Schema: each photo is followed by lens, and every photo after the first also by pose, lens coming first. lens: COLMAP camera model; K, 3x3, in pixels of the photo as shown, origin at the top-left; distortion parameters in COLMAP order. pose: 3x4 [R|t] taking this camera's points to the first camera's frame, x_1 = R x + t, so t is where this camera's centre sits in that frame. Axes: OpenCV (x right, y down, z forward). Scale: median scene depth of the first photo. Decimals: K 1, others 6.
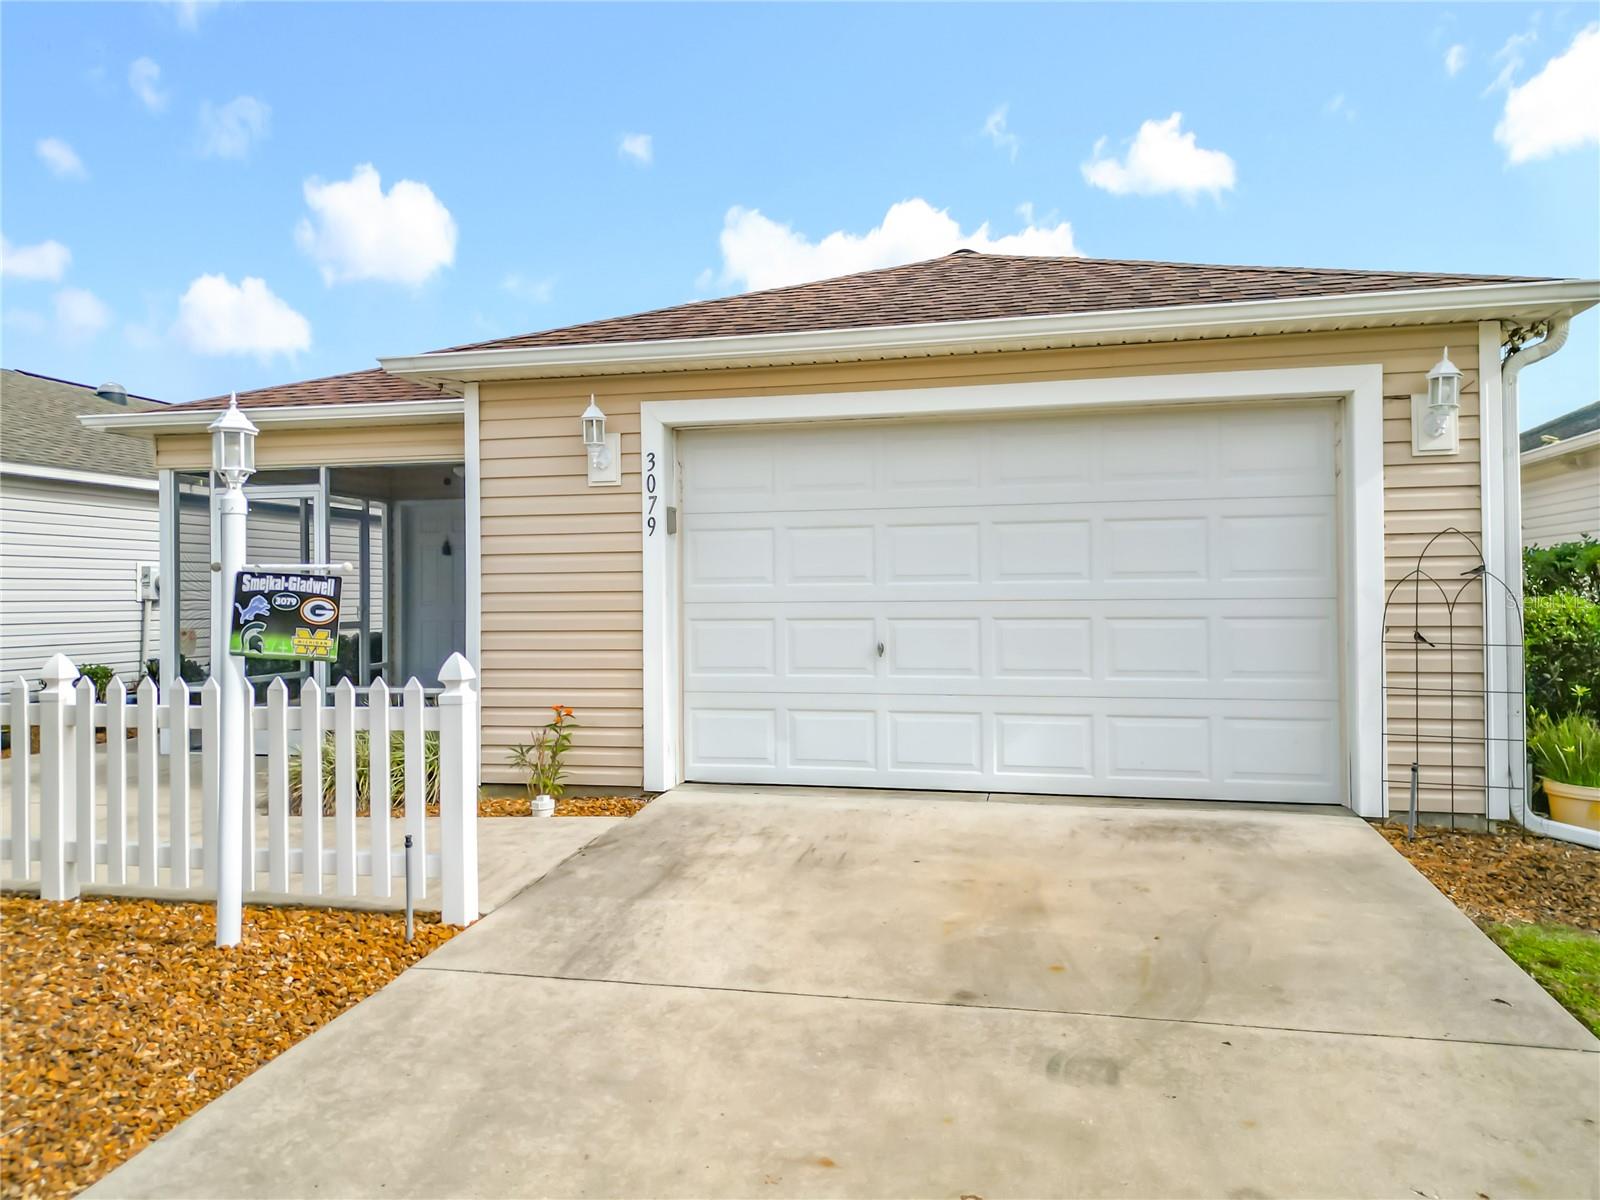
lens RADIAL K [[1169.4, 0, 786.7], [0, 1169.4, 566.8], [0, 0, 1]] dist [0.098051, -0.121534]
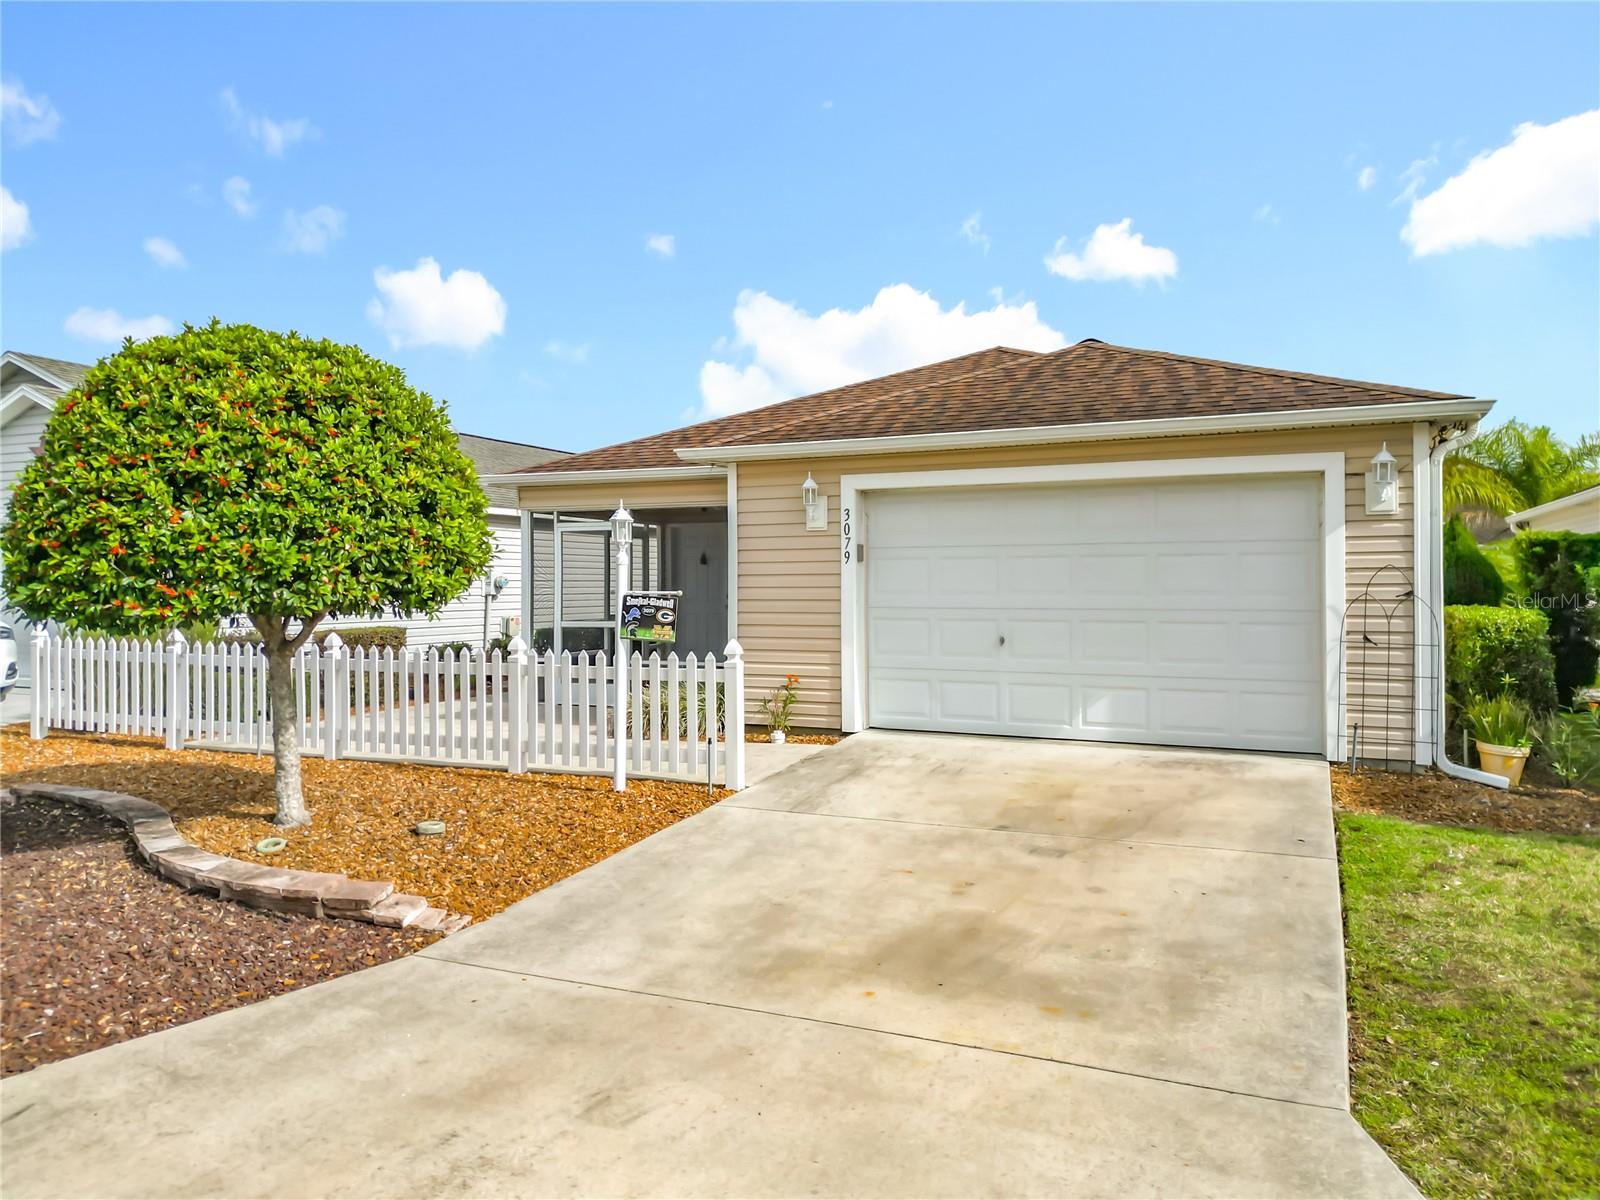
lens RADIAL K [[1169.4, 0, 786.7], [0, 1169.4, 566.8], [0, 0, 1]] dist [0.098051, -0.121534]
pose [[0.982431, 0.003967, -0.186582, 0.103442], [-0.002020, 0.999941, 0.010627, -0.044254], [0.186613, -0.010063, 0.982382, -0.574794]]
